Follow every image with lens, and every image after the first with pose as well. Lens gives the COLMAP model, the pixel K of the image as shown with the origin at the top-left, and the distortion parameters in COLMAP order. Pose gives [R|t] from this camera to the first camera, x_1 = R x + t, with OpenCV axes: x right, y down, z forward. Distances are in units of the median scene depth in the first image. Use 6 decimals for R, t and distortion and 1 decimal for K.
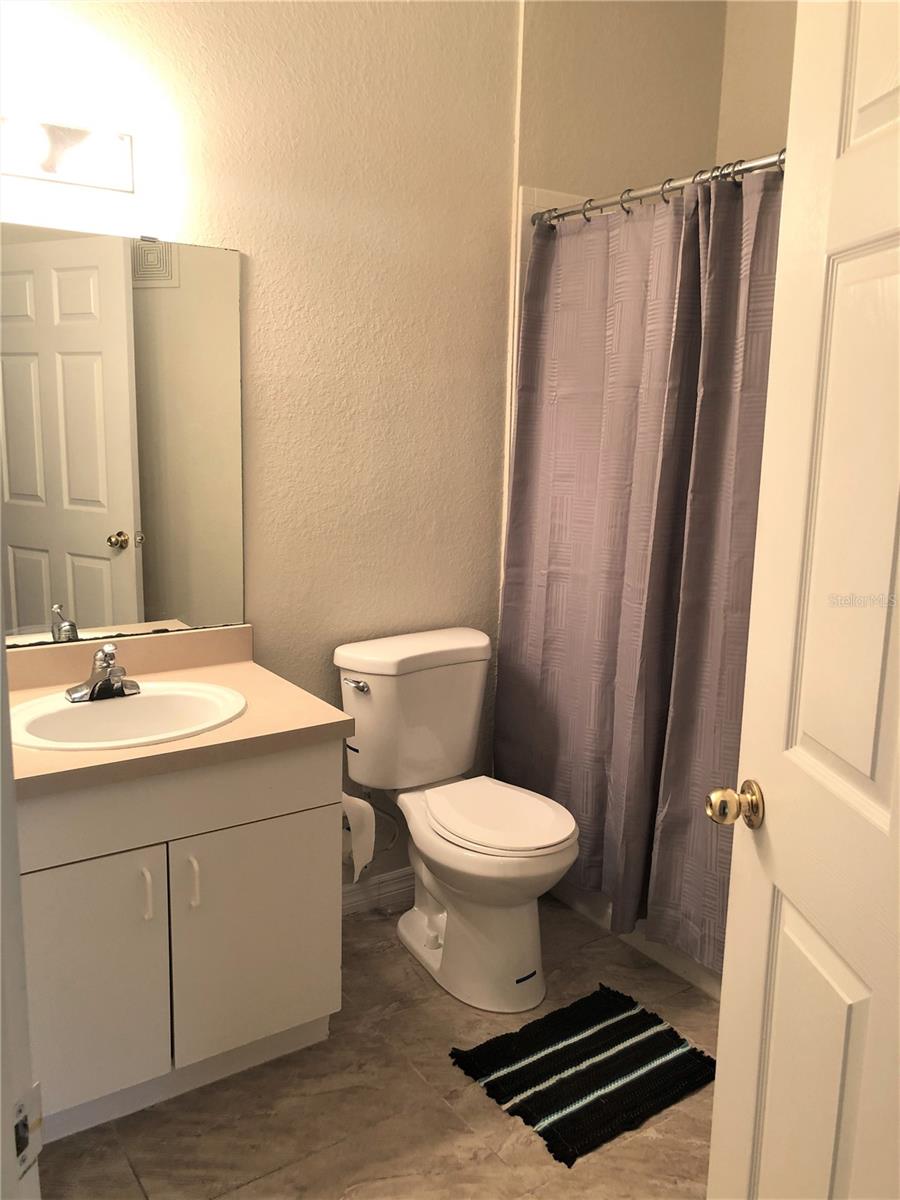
lens RADIAL K [[984.5, 0, 450.0], [0, 984.5, 600.0], [0, 0, 1]] dist [0.024222, -0.010775]
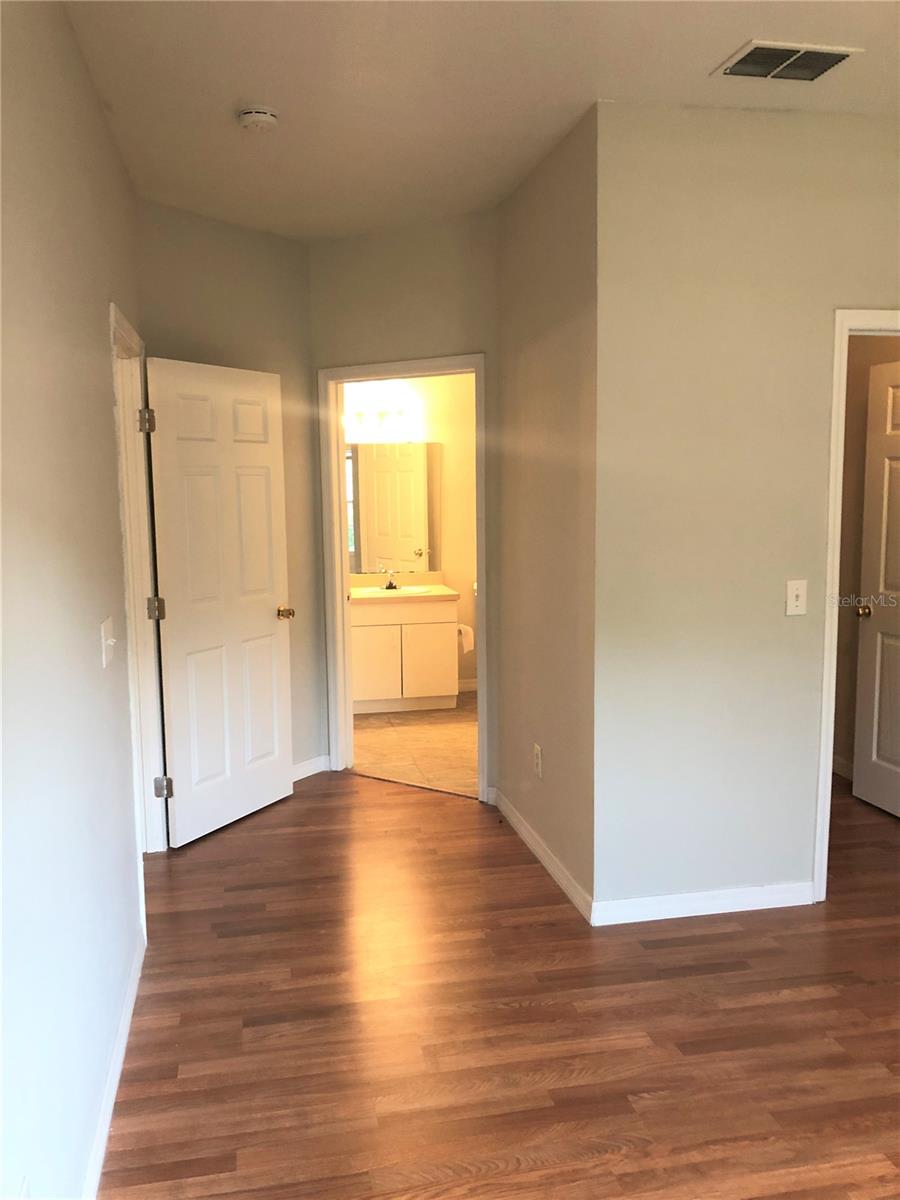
lens RADIAL K [[984.5, 0, 450.0], [0, 984.5, 600.0], [0, 0, 1]] dist [0.024222, -0.010775]
pose [[0.930730, 0.017443, -0.365292, 0.559915], [-0.040797, 0.997579, -0.056313, 0.174316], [0.363426, 0.067315, 0.929188, -1.060540]]
